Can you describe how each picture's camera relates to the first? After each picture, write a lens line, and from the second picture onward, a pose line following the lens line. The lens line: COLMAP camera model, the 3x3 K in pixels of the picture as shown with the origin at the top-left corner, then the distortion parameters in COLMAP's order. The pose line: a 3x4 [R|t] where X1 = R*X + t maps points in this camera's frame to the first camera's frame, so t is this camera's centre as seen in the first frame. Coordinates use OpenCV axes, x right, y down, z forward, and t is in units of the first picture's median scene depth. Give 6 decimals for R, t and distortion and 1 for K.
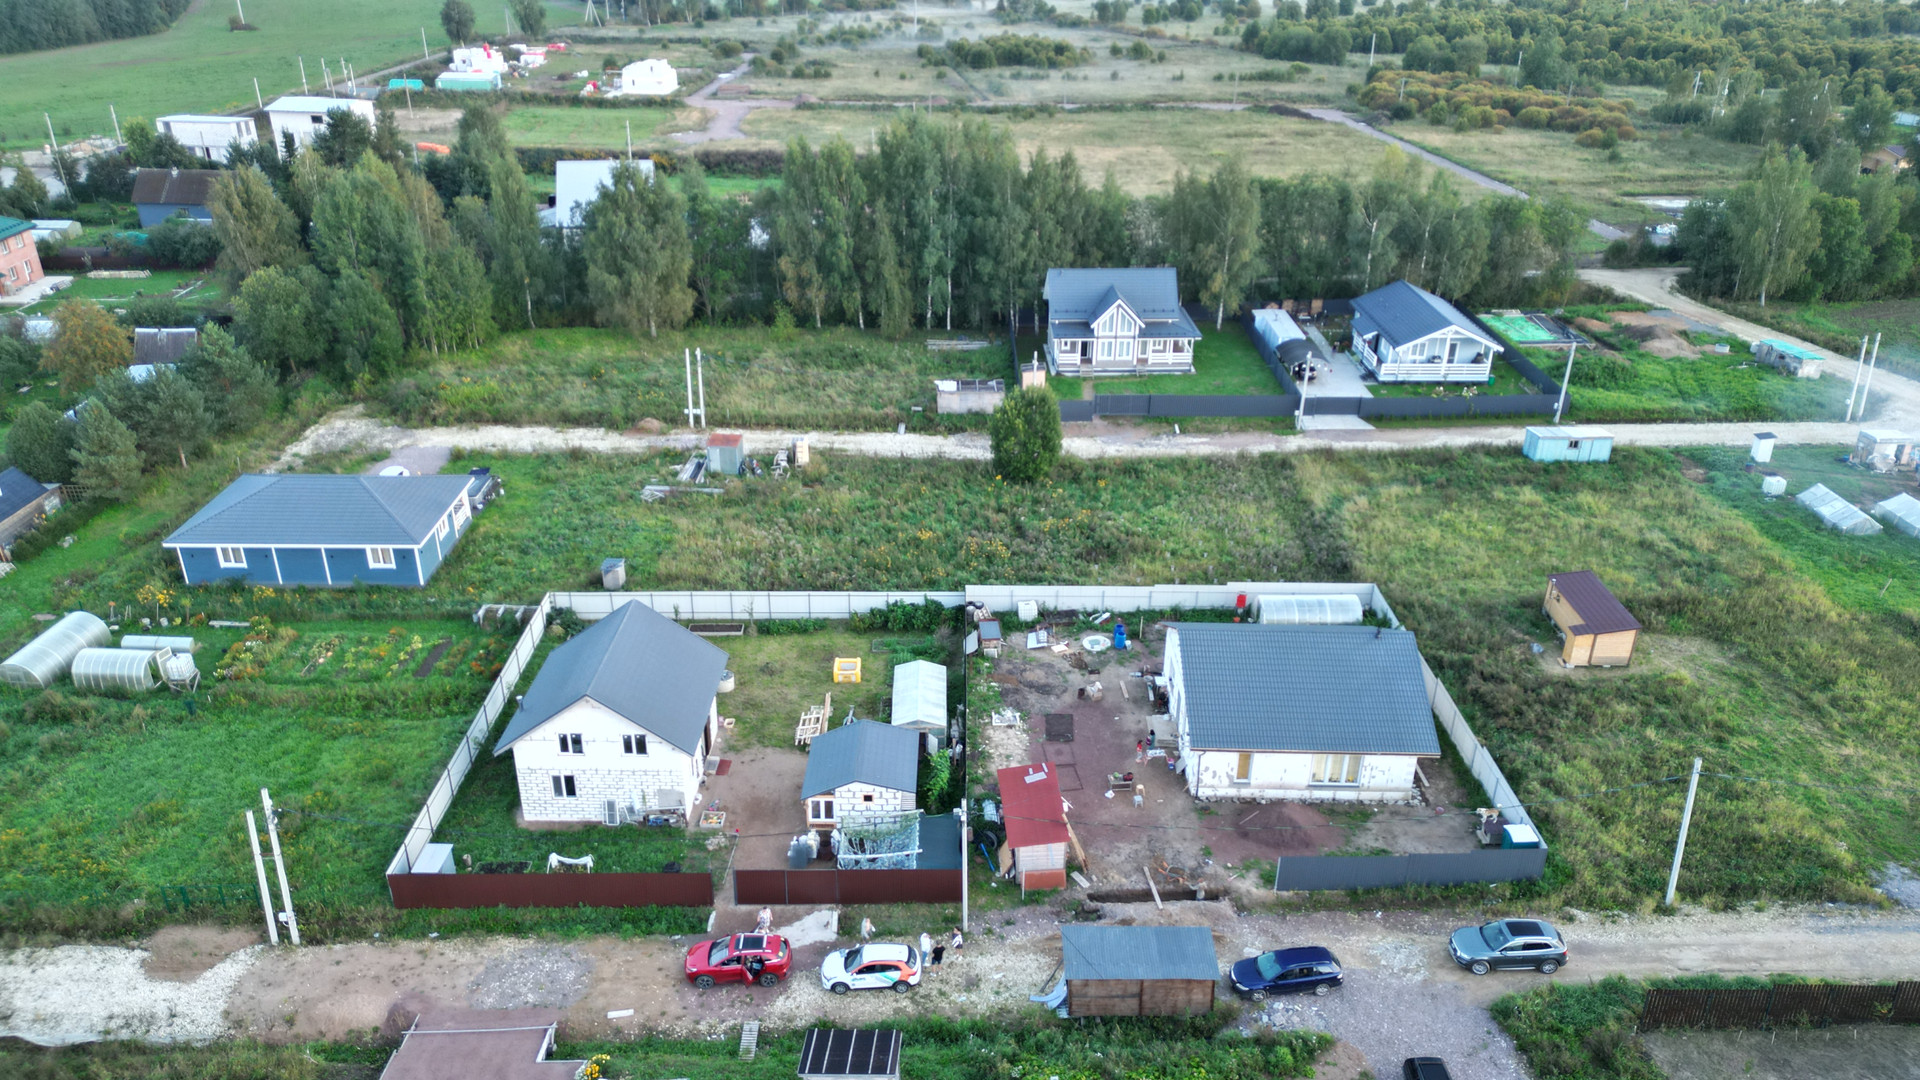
lens RADIAL K [[1334.9, 0, 954.1], [0, 1334.9, 548.9], [0, 0, 1]] dist [0.112445, -0.109286]
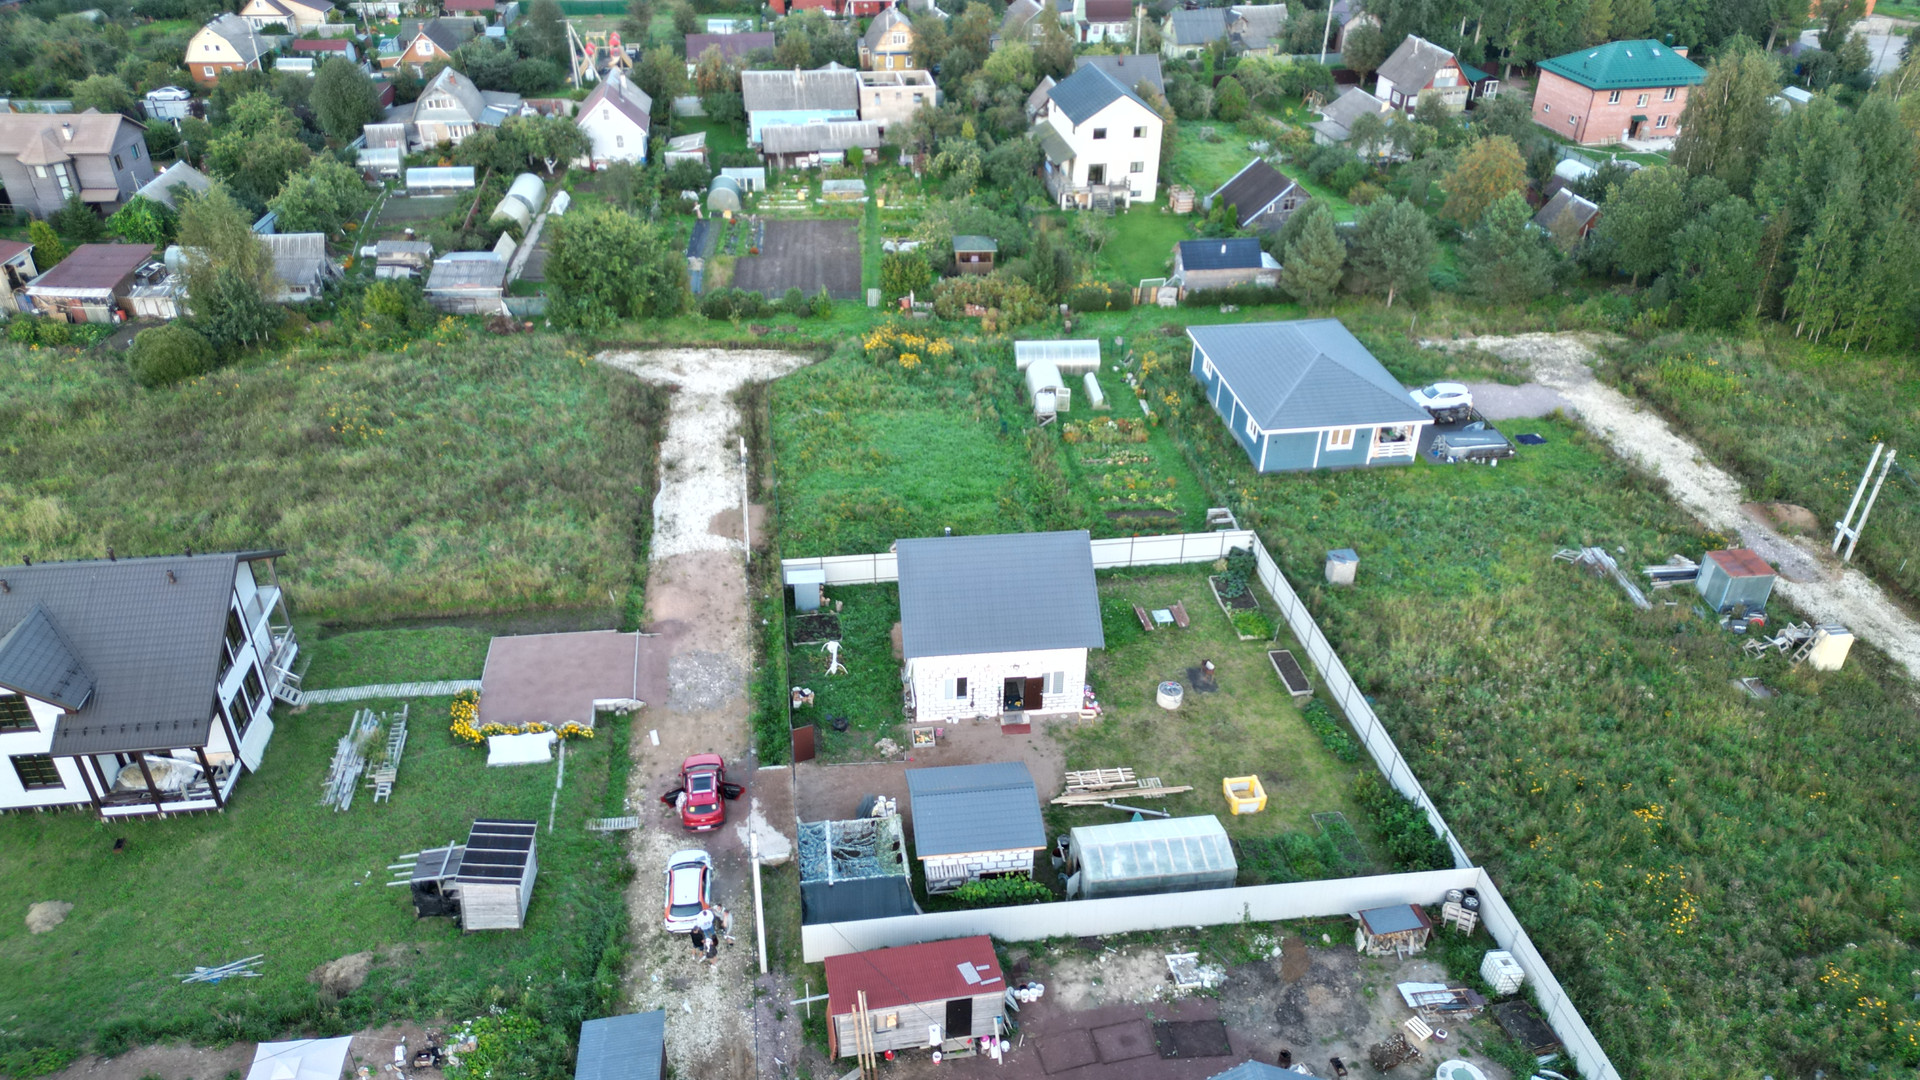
lens RADIAL K [[1316.6, 0, 918.5], [0, 1316.6, 537.3], [0, 0, 1]] dist [0.073109, -0.100861]
pose [[0.120440, 0.520923, -0.845064, 0.402802], [-0.443966, 0.789652, 0.423491, -0.228784], [0.887913, 0.324174, 0.326378, 0.496513]]
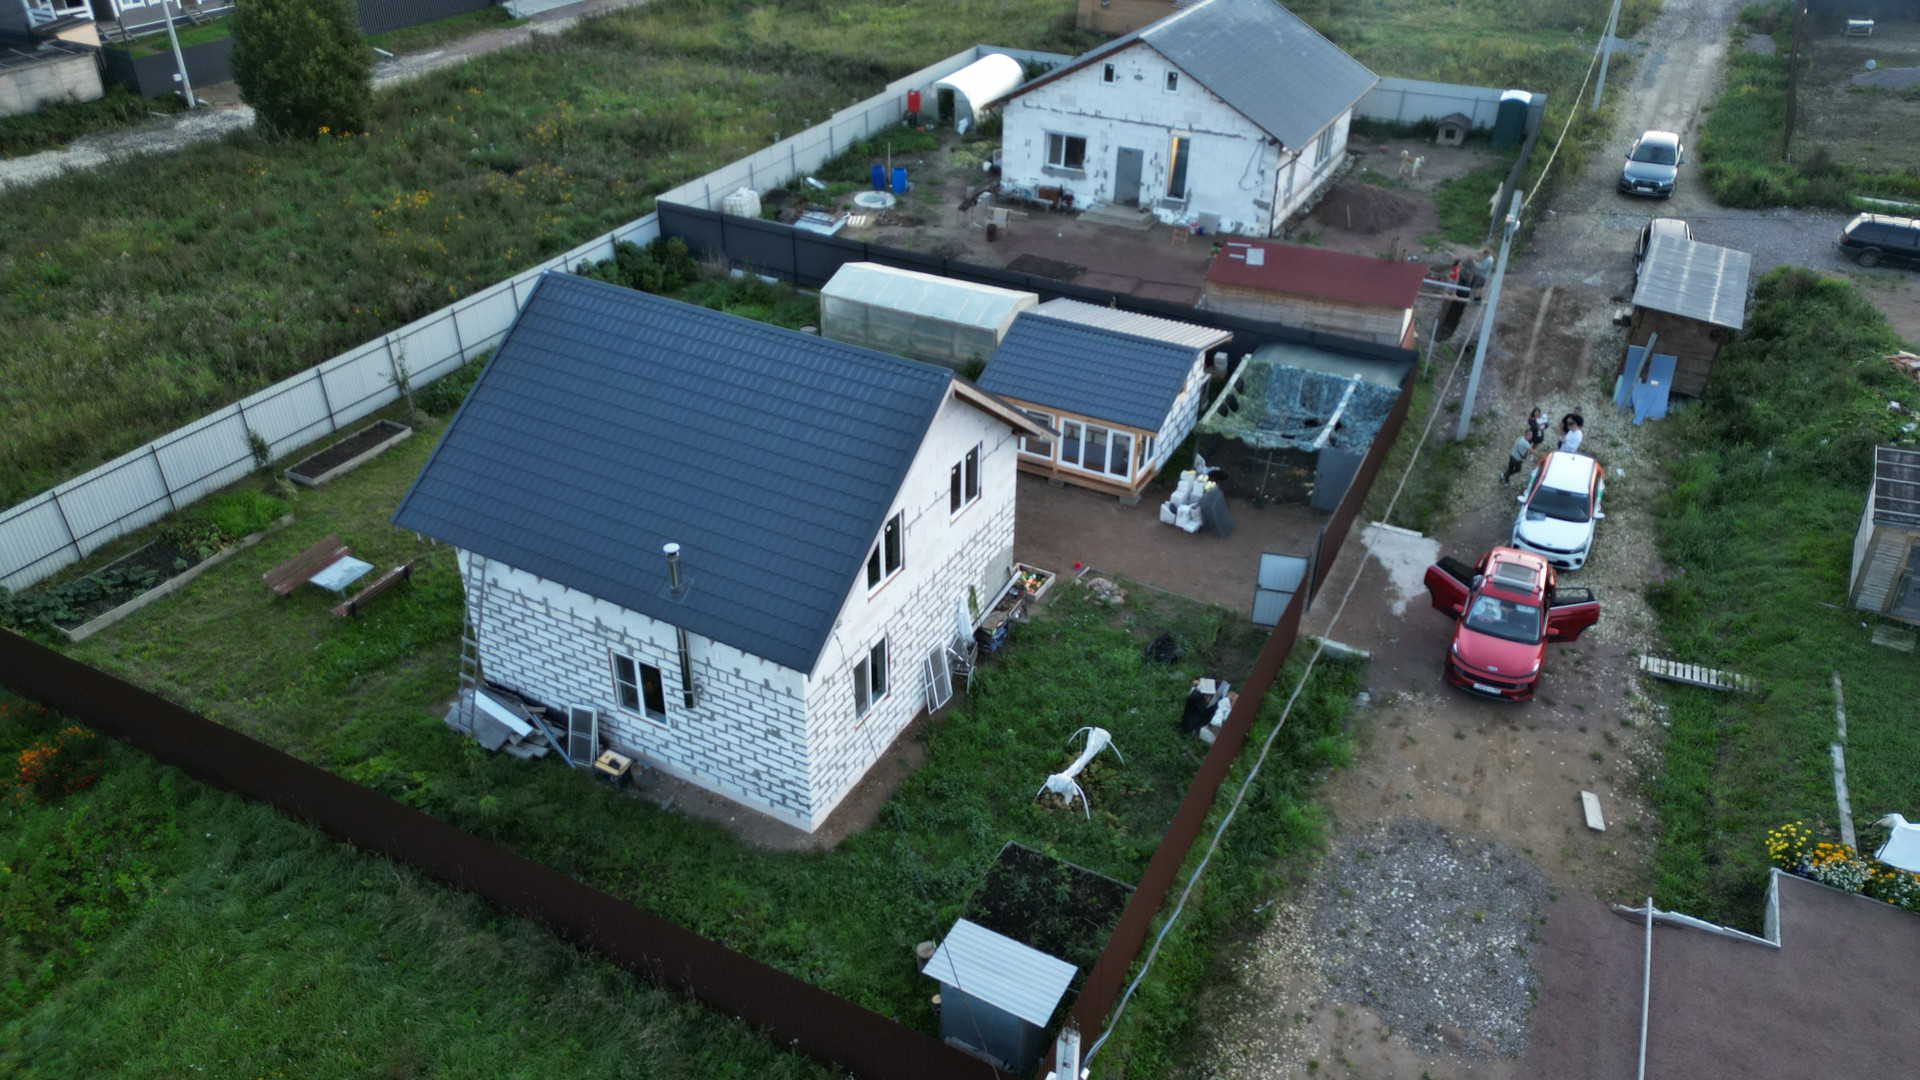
lens RADIAL K [[1334.9, 0, 954.1], [0, 1334.9, 548.9], [0, 0, 1]] dist [0.112445, -0.109286]
pose [[0.465005, -0.482967, 0.741965, -0.408663], [0.392483, 0.863689, 0.316224, 0.023757], [-0.793554, 0.144163, 0.591177, 0.563427]]
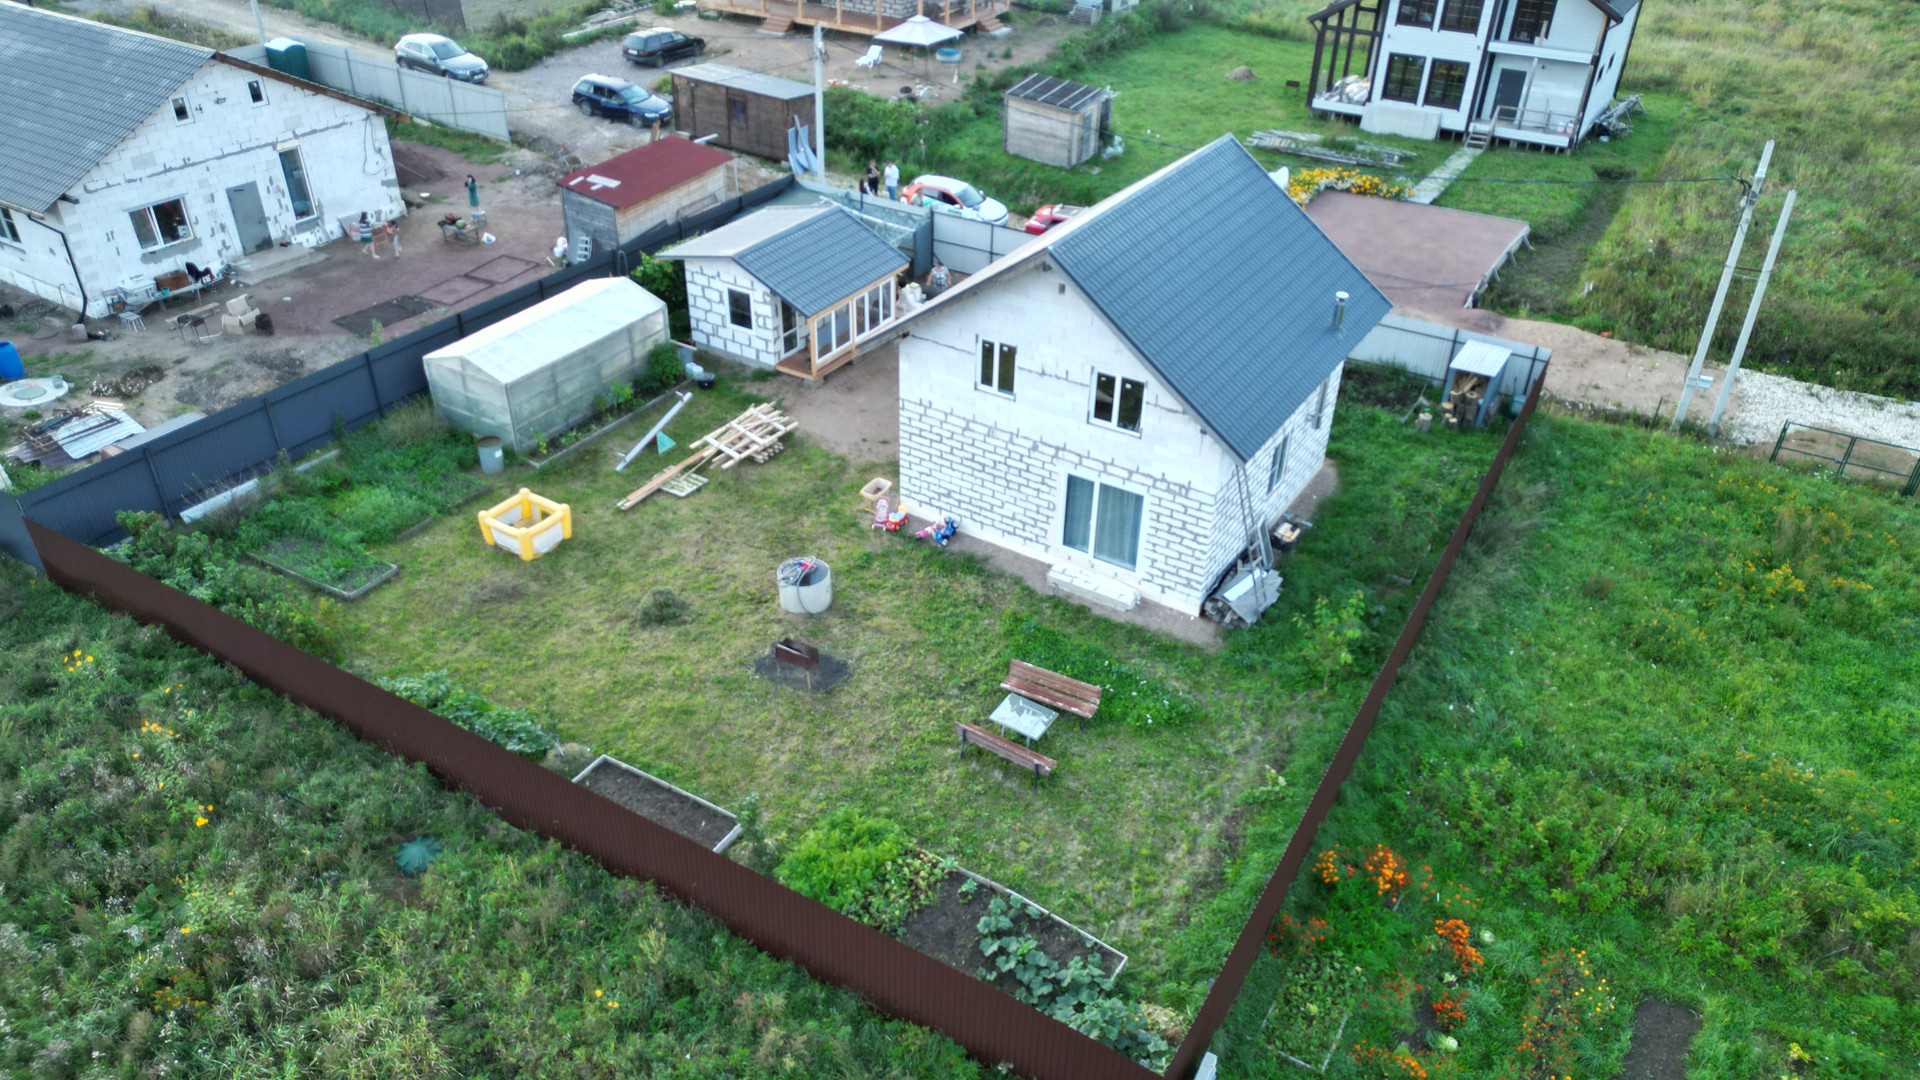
lens RADIAL K [[1334.9, 0, 954.1], [0, 1334.9, 548.9], [0, 0, 1]] dist [0.112445, -0.109286]
pose [[-0.853401, -0.306565, 0.421573, -0.326619], [0.209267, 0.539227, 0.815746, -0.187678], [-0.477403, 0.784380, -0.396023, 0.994022]]
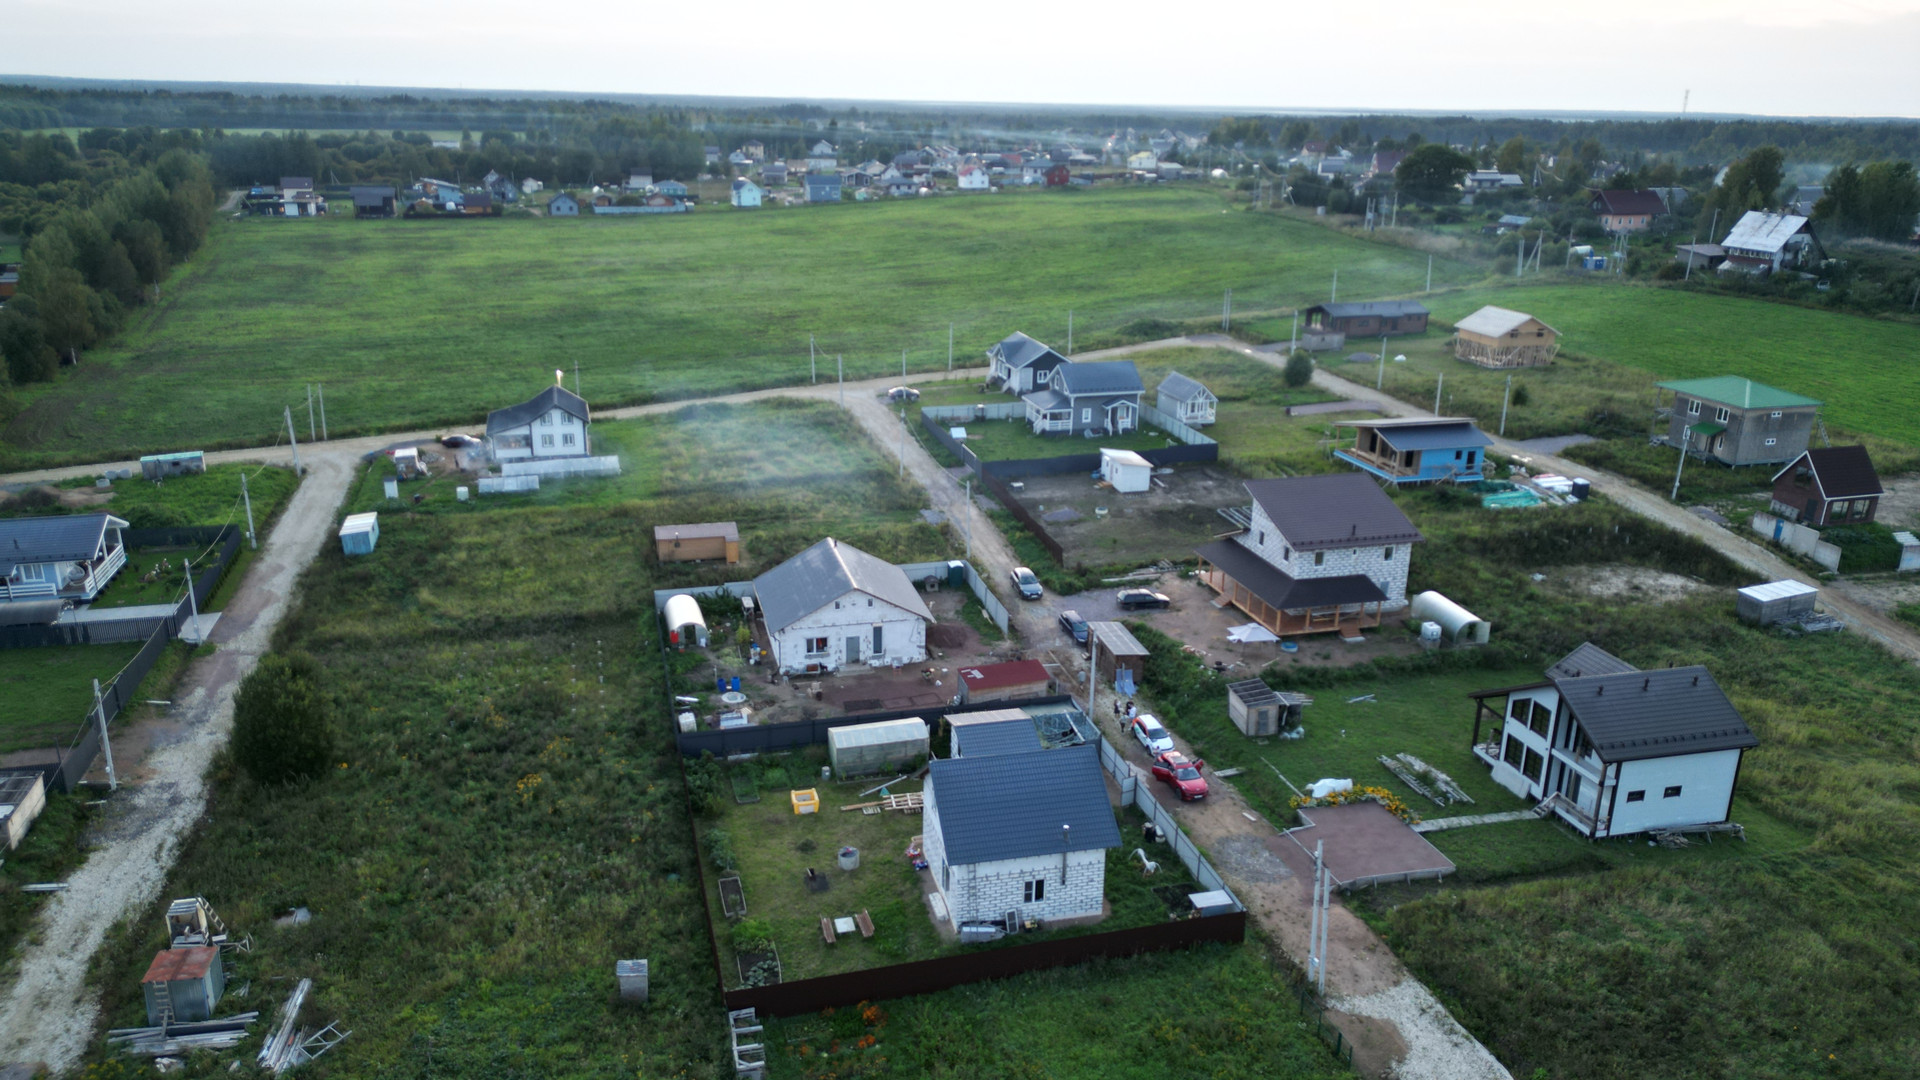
lens RADIAL K [[1334.9, 0, 954.1], [0, 1334.9, 548.9], [0, 0, 1]] dist [0.112445, -0.109286]
pose [[-0.263009, -0.324794, 0.908480, -0.892714], [0.412703, 0.813258, 0.410230, -0.403013], [-0.872068, 0.482826, -0.079850, 0.799558]]
